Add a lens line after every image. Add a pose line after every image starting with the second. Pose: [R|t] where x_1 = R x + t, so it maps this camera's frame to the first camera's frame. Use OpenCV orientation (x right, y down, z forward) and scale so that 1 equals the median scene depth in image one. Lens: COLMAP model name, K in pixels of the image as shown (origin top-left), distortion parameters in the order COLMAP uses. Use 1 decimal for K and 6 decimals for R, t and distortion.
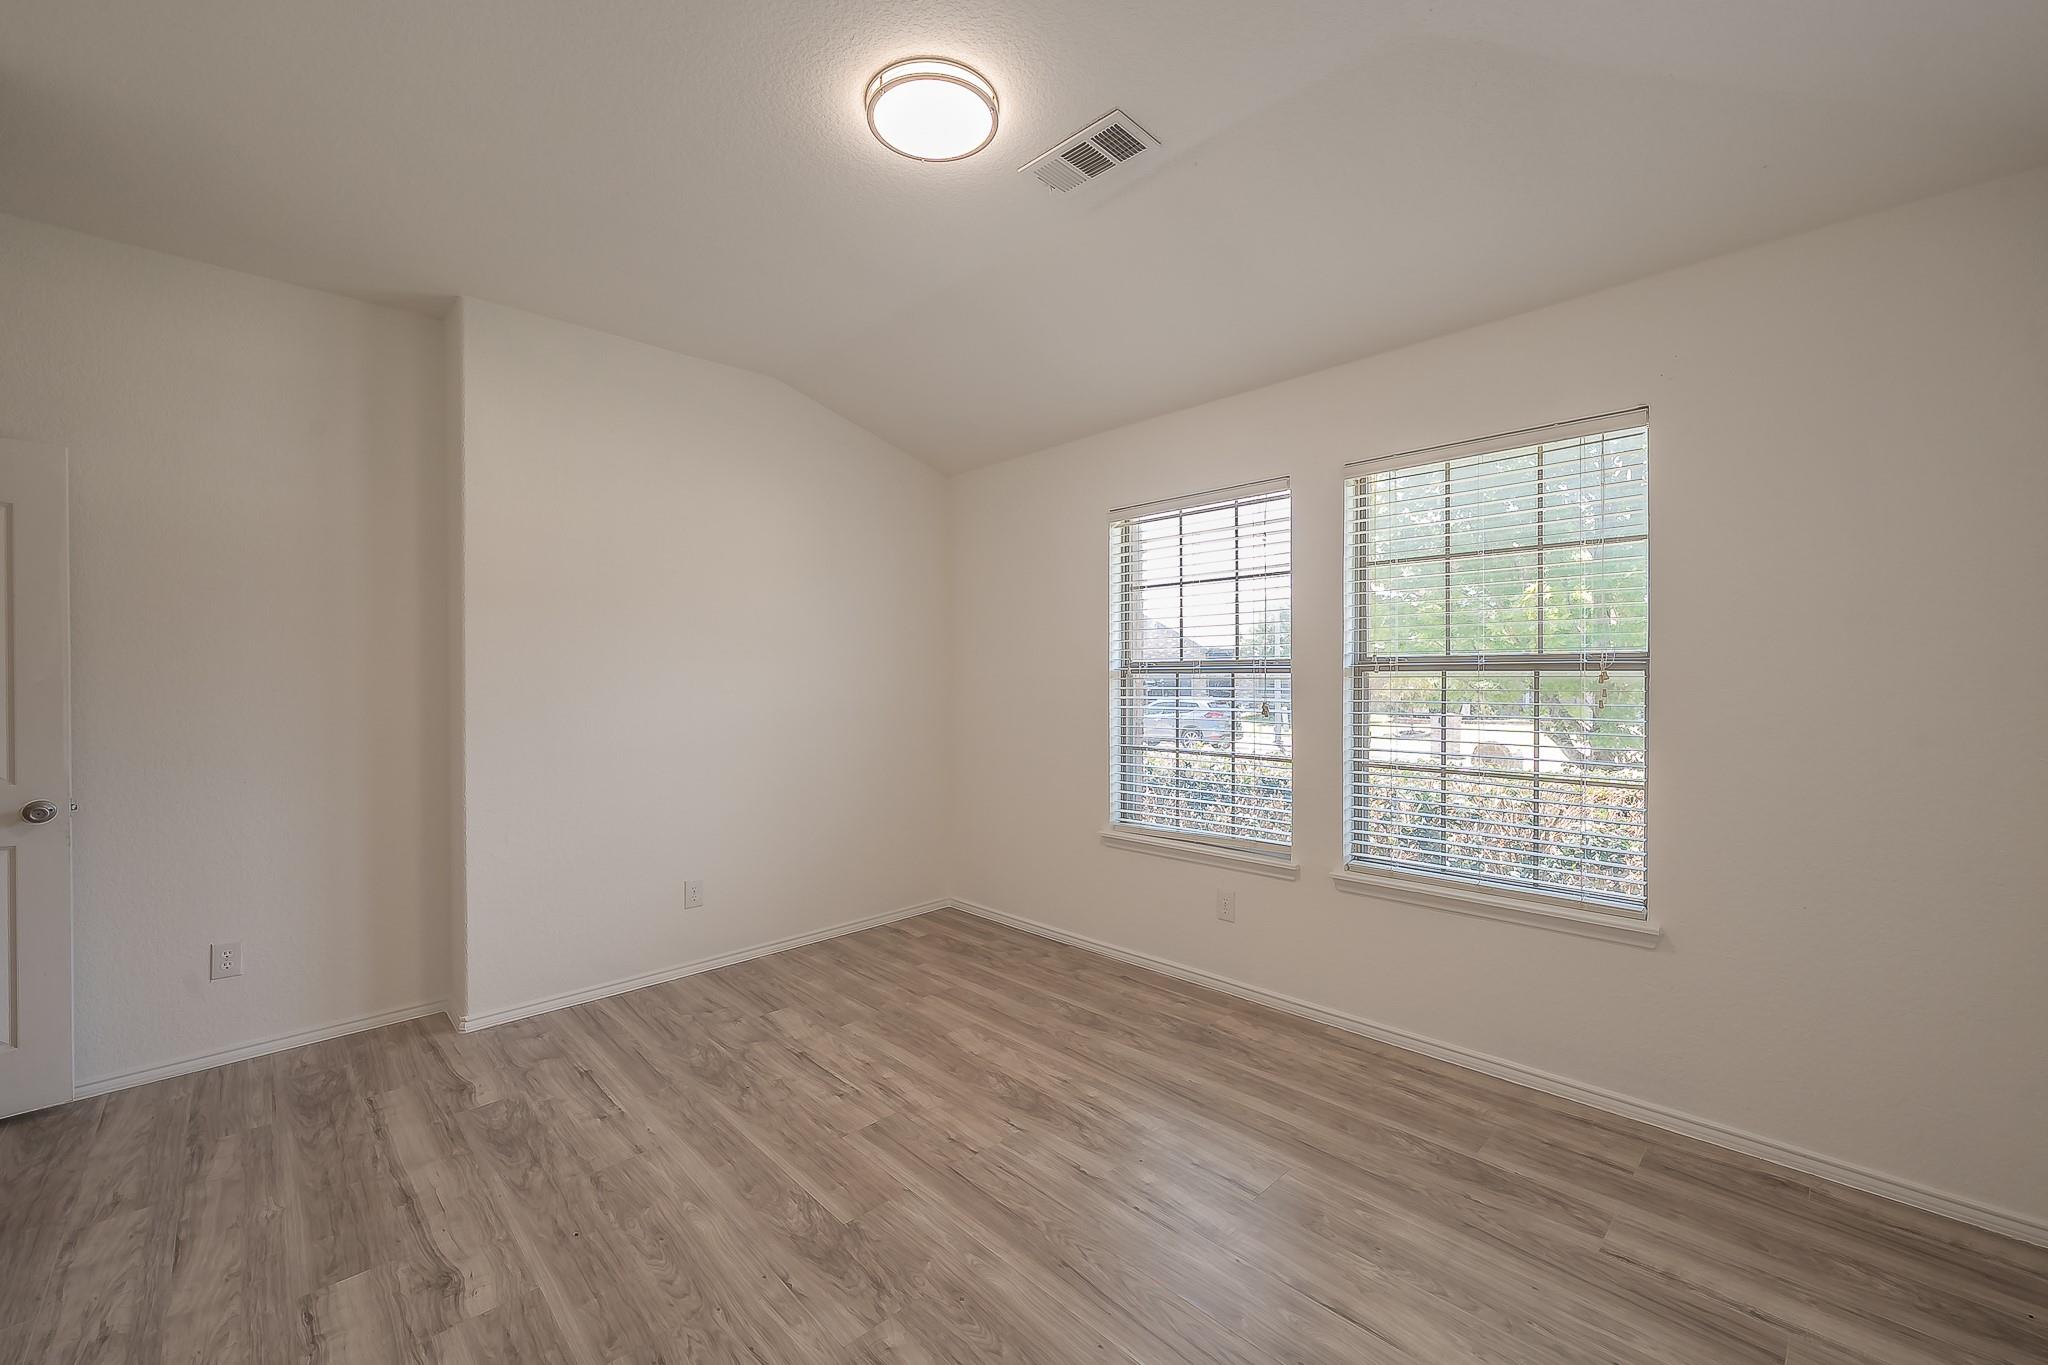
lens RADIAL K [[886.5, 0, 1031.5], [0, 886.5, 678.9], [0, 0, 1]] dist [0.000541, 0.000072]
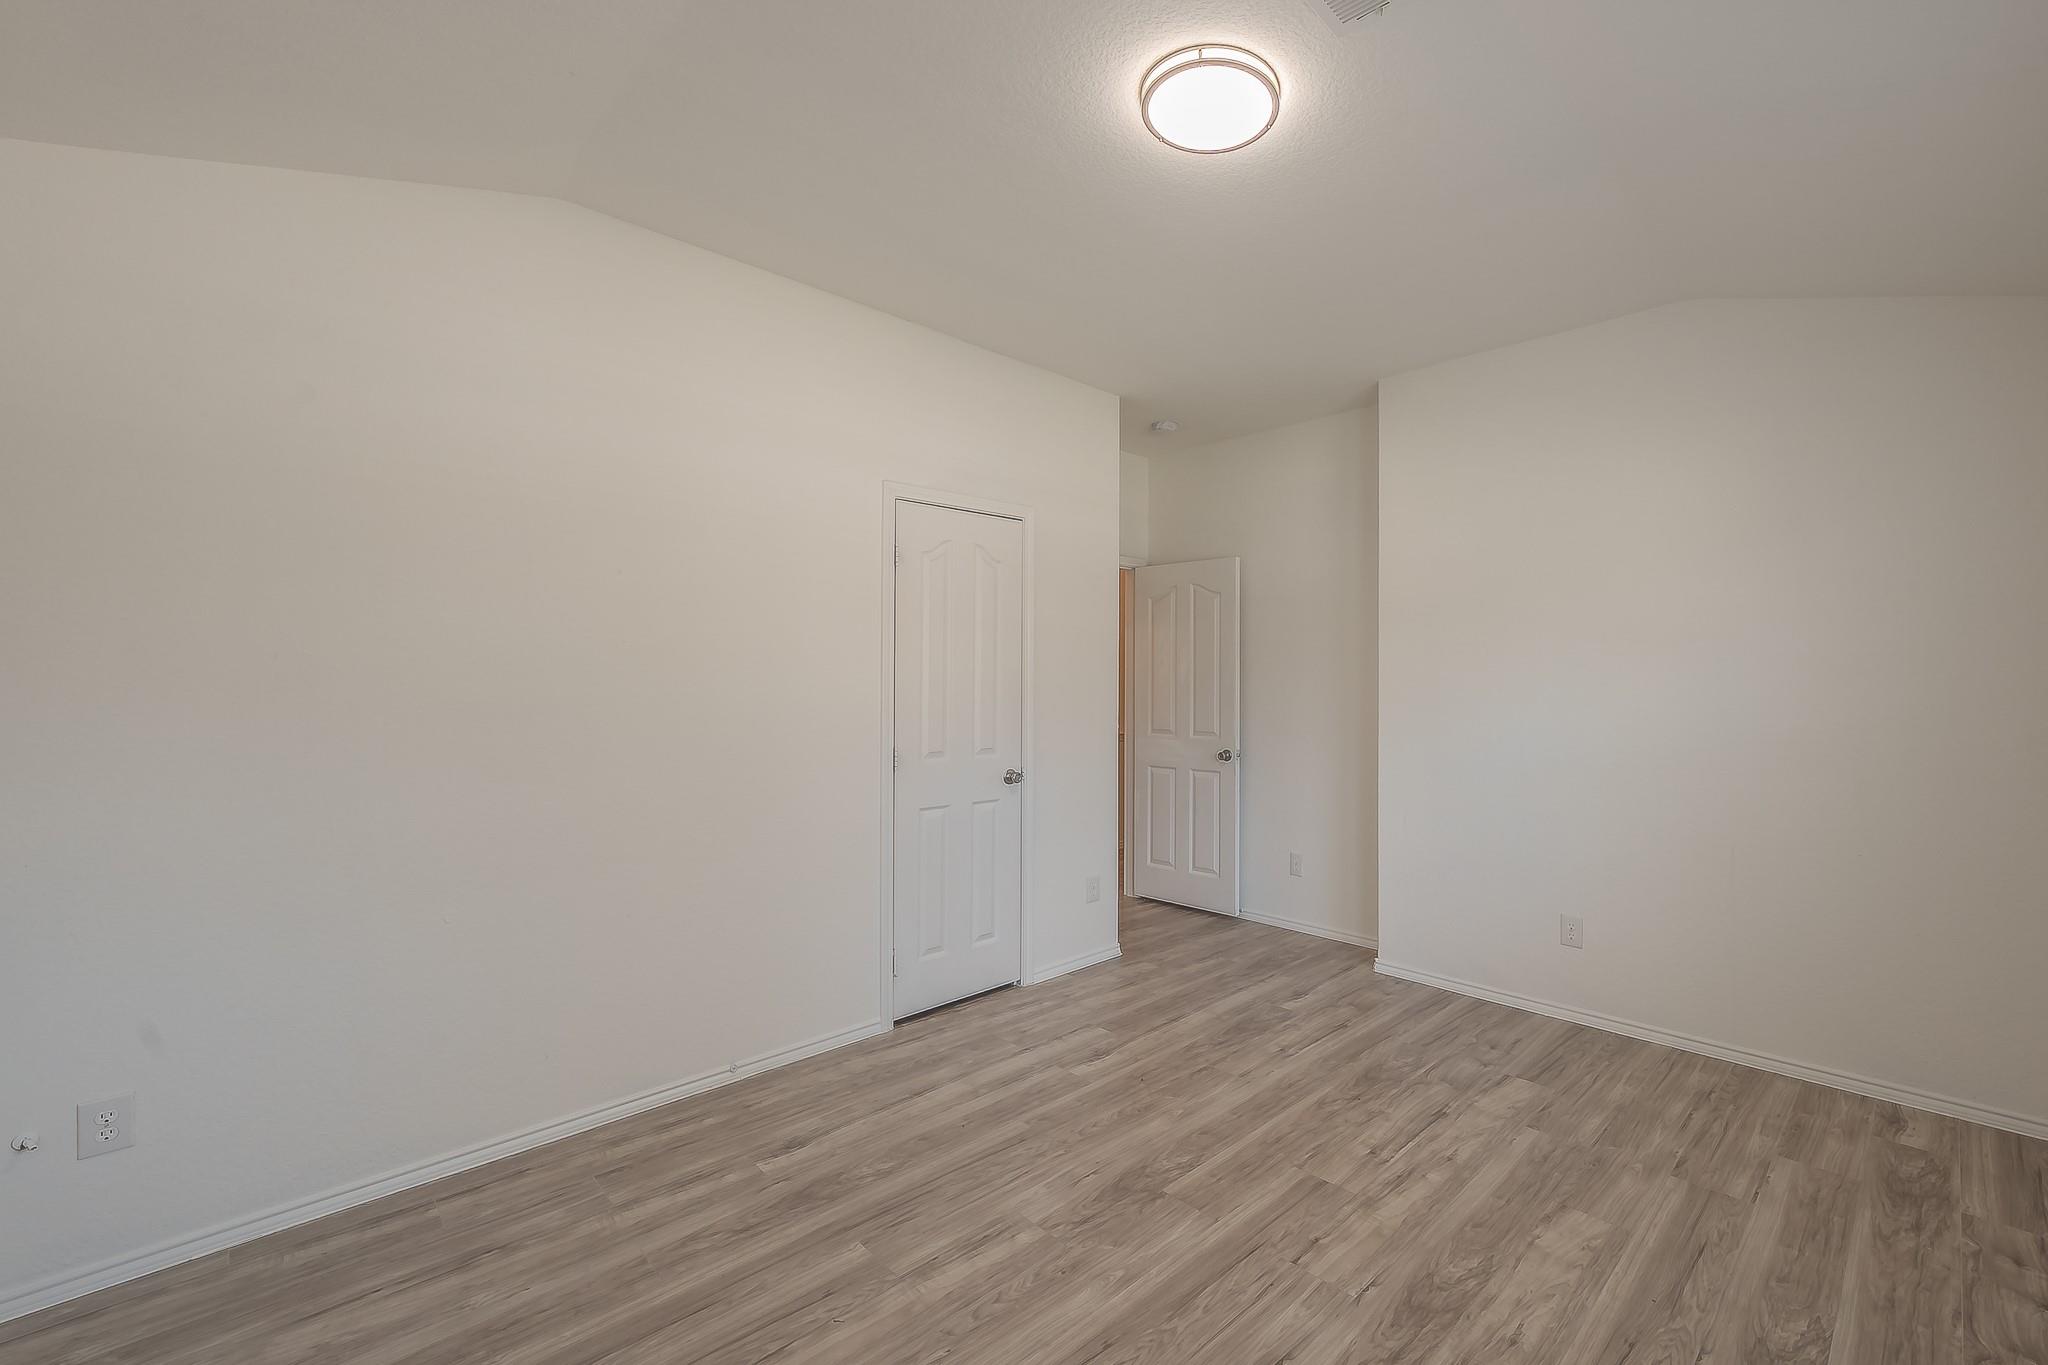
lens RADIAL K [[802.2, 0, 1032.8], [0, 802.2, 679.6], [0, 0, 1]] dist [0.000584, 0.000005]
pose [[-0.016767, 0.004964, -0.999847, 0.568841], [-0.007519, 0.999959, 0.005091, -0.011758], [0.999831, 0.007604, -0.016729, 0.627098]]
